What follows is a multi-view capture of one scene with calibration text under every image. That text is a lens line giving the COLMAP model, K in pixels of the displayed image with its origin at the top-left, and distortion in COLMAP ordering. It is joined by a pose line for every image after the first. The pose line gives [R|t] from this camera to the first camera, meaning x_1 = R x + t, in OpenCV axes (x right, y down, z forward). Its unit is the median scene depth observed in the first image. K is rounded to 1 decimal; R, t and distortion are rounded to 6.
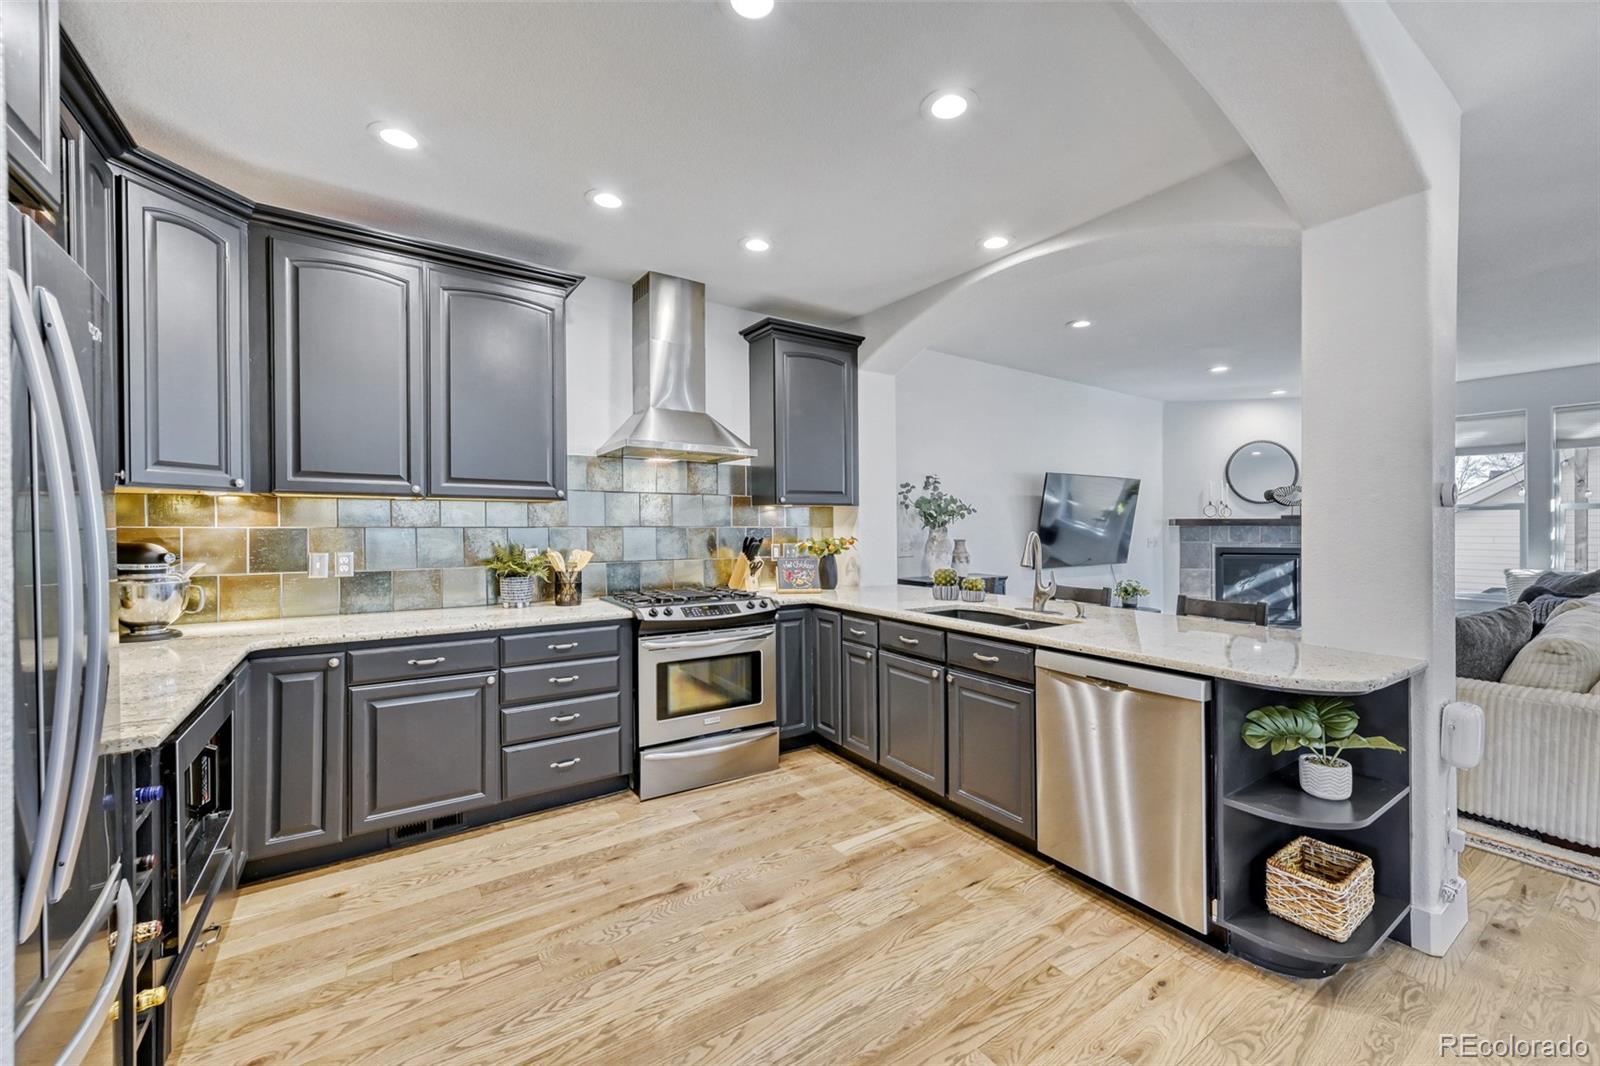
lens RADIAL K [[626.3, 0, 802.4], [0, 626.3, 529.7], [0, 0, 1]] dist [0.005800, -0.000383]
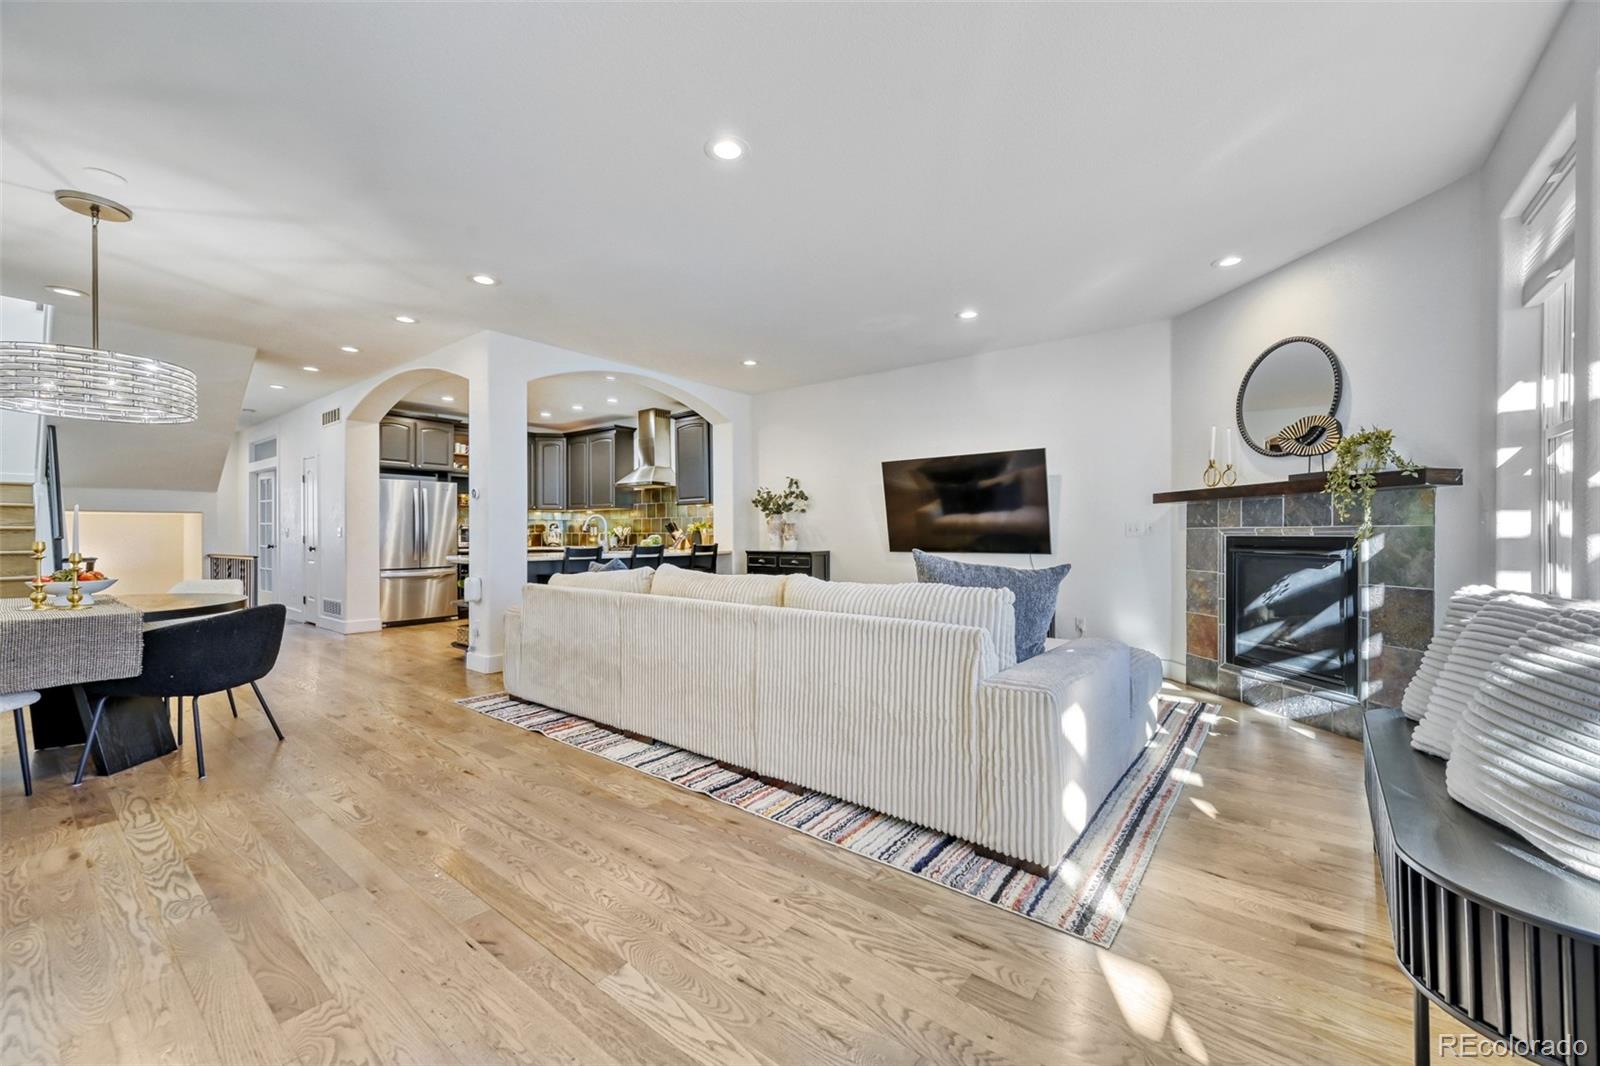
lens RADIAL K [[626.3, 0, 800.4], [0, 626.3, 535.3], [0, 0, 1]] dist [0.005800, -0.000383]
pose [[0.306323, 0.002656, -0.951924, 1.111154], [-0.003617, 0.999992, 0.001626, 0.028049], [0.951921, 0.002945, 0.306330, 0.433862]]
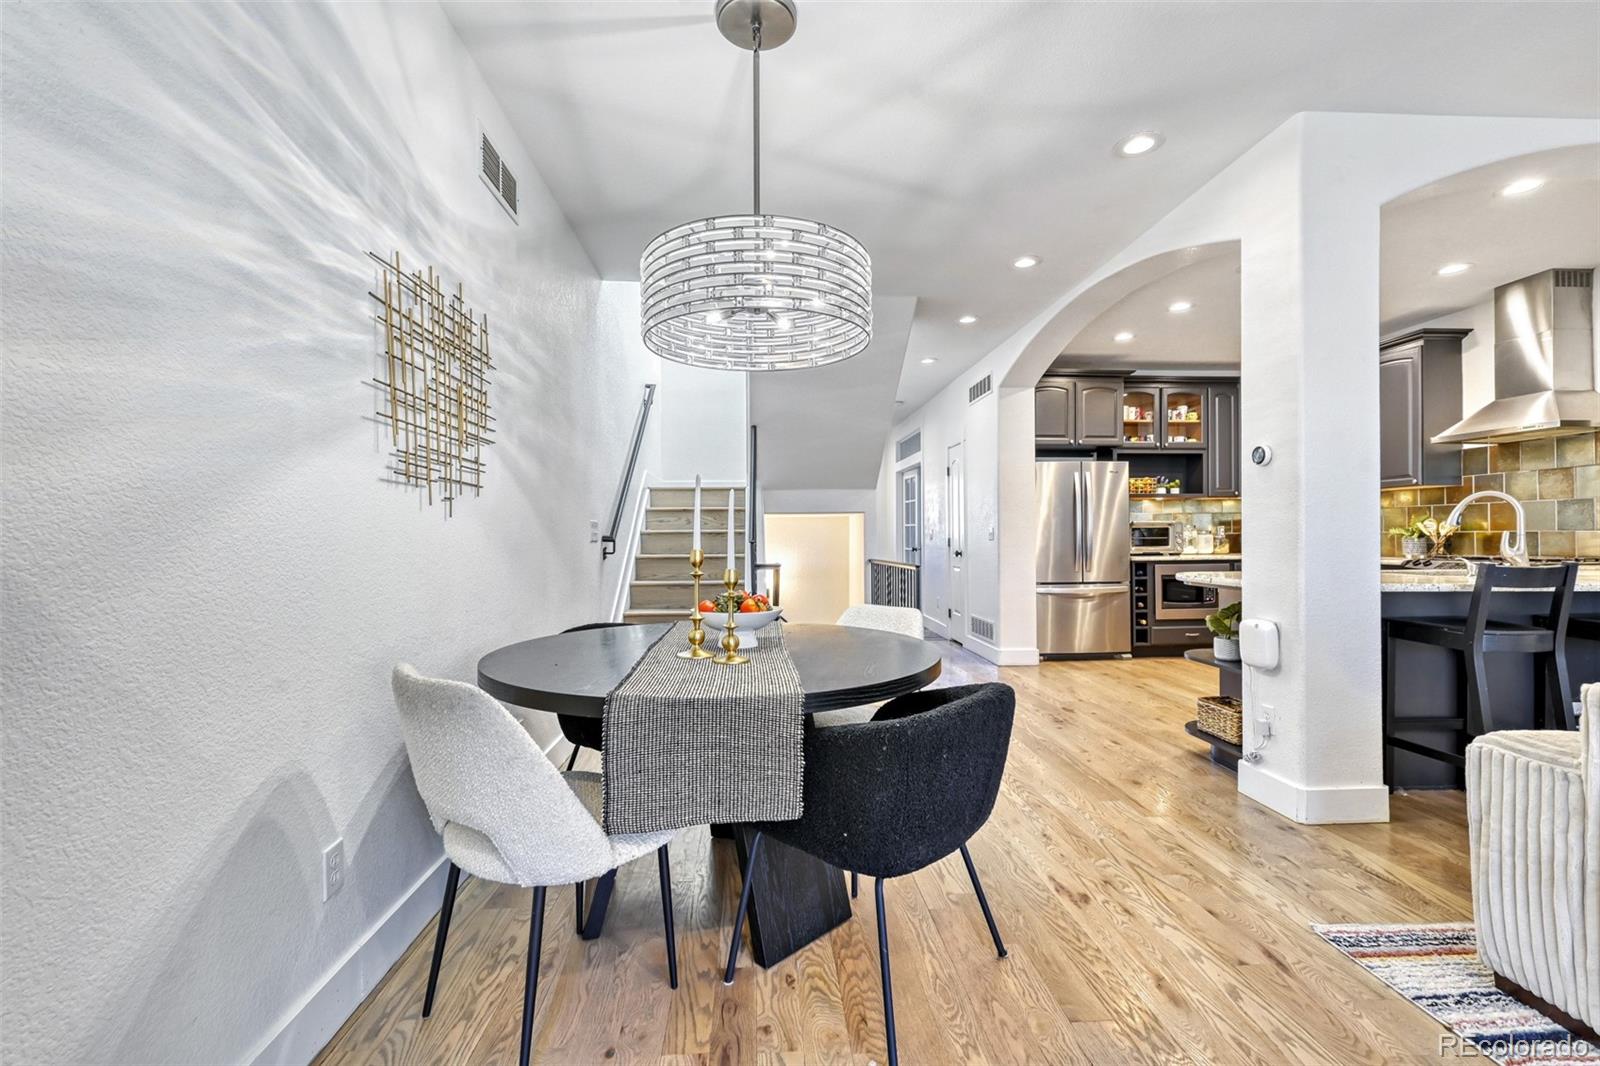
lens RADIAL K [[692.7, 0, 799.4], [0, 692.7, 537.2], [0, 0, 1]] dist [-0.002898, -0.000137]
pose [[-0.507045, 0.004369, -0.861909, 0.786374], [0.003837, 0.999989, 0.002811, 0.028389], [0.861911, -0.001882, -0.507056, 0.266521]]
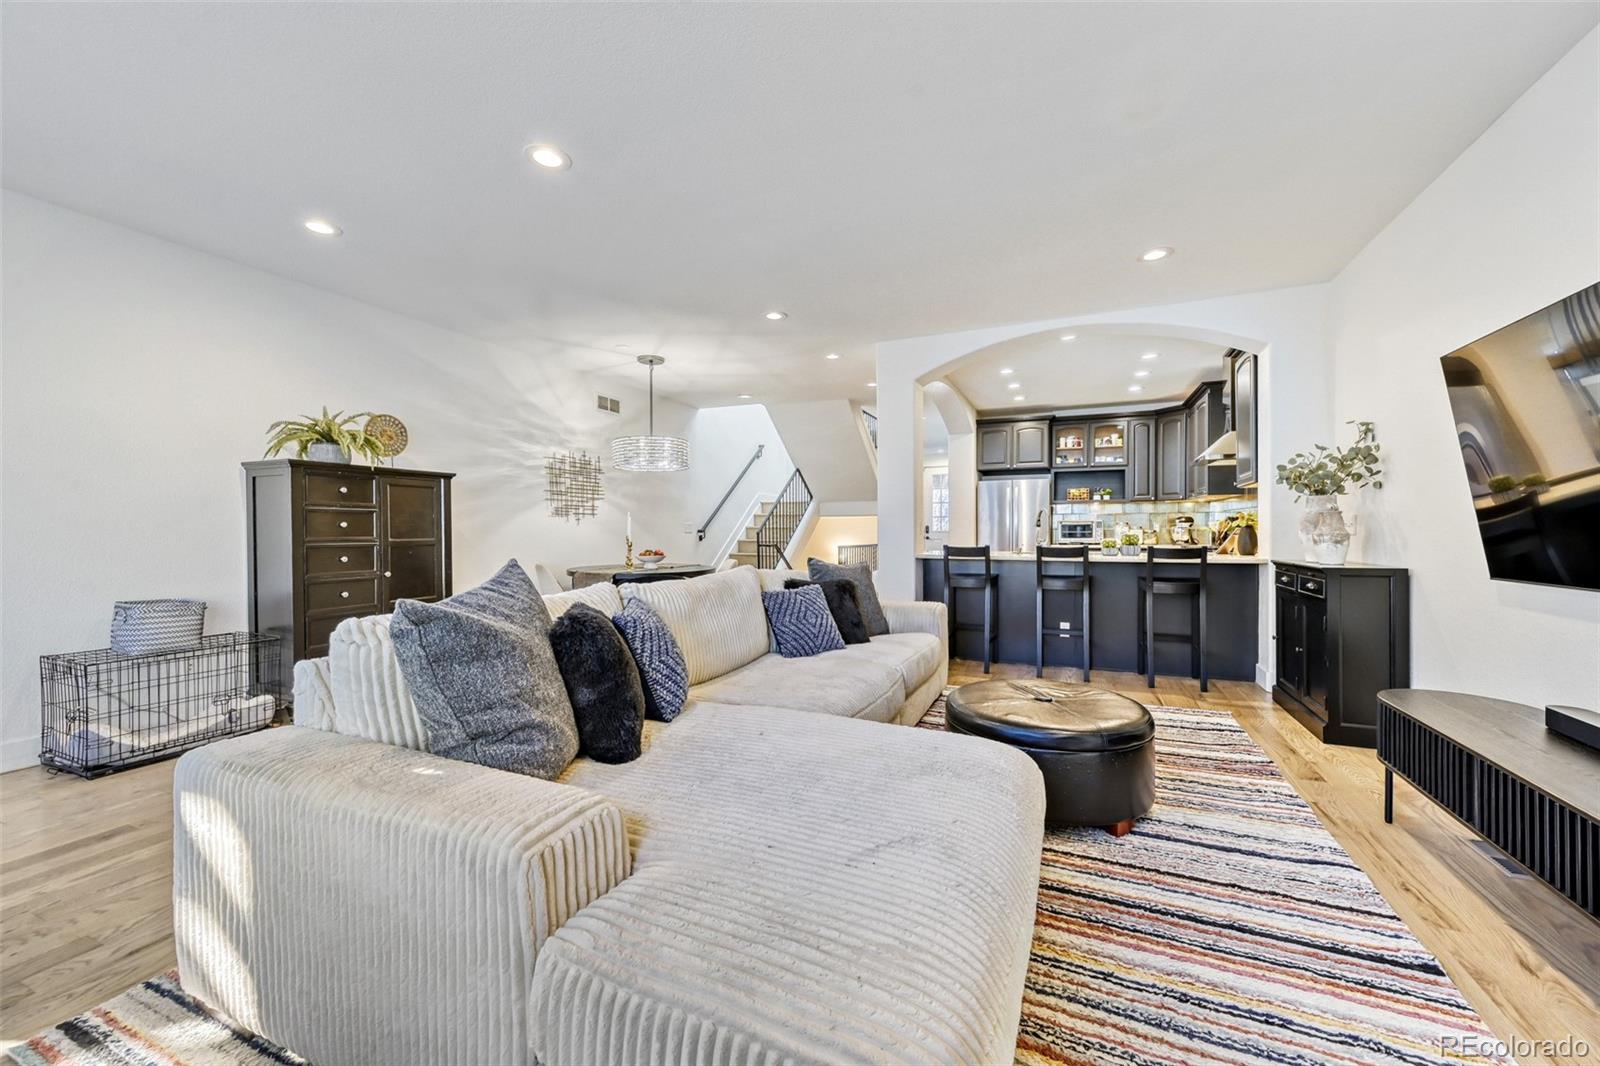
lens RADIAL K [[626.3, 0, 789.1], [0, 626.3, 531.4], [0, 0, 1]] dist [0.005800, -0.000383]
pose [[-0.851653, 0.005620, -0.524077, 0.814686], [0.002354, 0.999973, 0.006898, 0.022949], [0.524102, 0.004641, -0.851643, 0.914176]]
